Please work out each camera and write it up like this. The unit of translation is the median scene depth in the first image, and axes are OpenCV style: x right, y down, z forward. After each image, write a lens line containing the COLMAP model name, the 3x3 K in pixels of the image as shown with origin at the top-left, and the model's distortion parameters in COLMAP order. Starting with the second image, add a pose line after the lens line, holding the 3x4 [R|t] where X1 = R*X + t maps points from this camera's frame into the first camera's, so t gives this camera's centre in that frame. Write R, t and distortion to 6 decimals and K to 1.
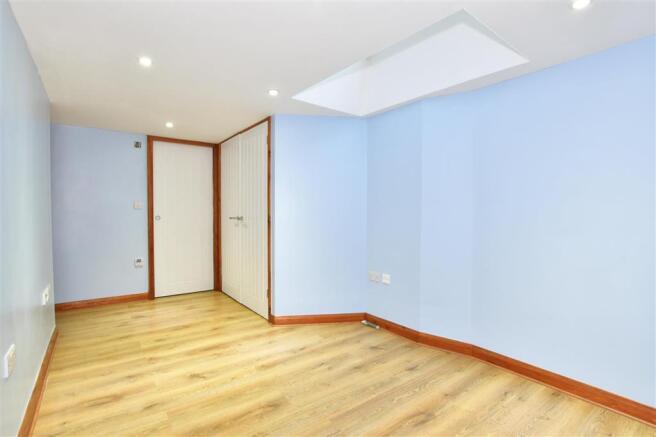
lens RADIAL K [[307.1, 0, 327.4], [0, 307.1, 217.4], [0, 0, 1]] dist [0.003680, 0.000368]
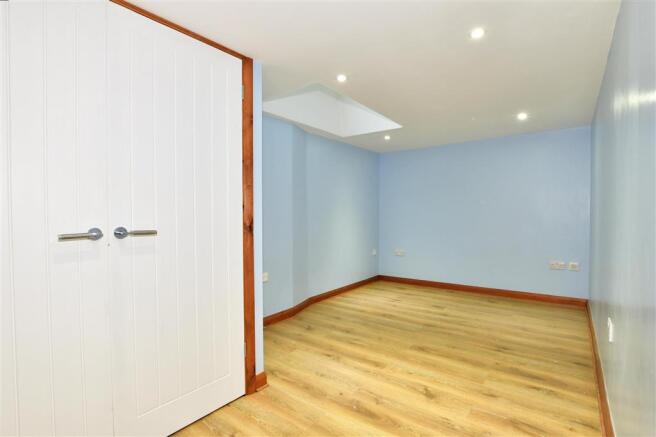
lens RADIAL K [[307.1, 0, 328.0], [0, 307.1, 217.6], [0, 0, 1]] dist [0.003680, 0.000368]
pose [[-0.251998, -0.012322, 0.967649, -1.138003], [0.015050, 0.999748, 0.016651, -0.015152], [-0.967611, 0.018759, -0.251749, 1.409647]]
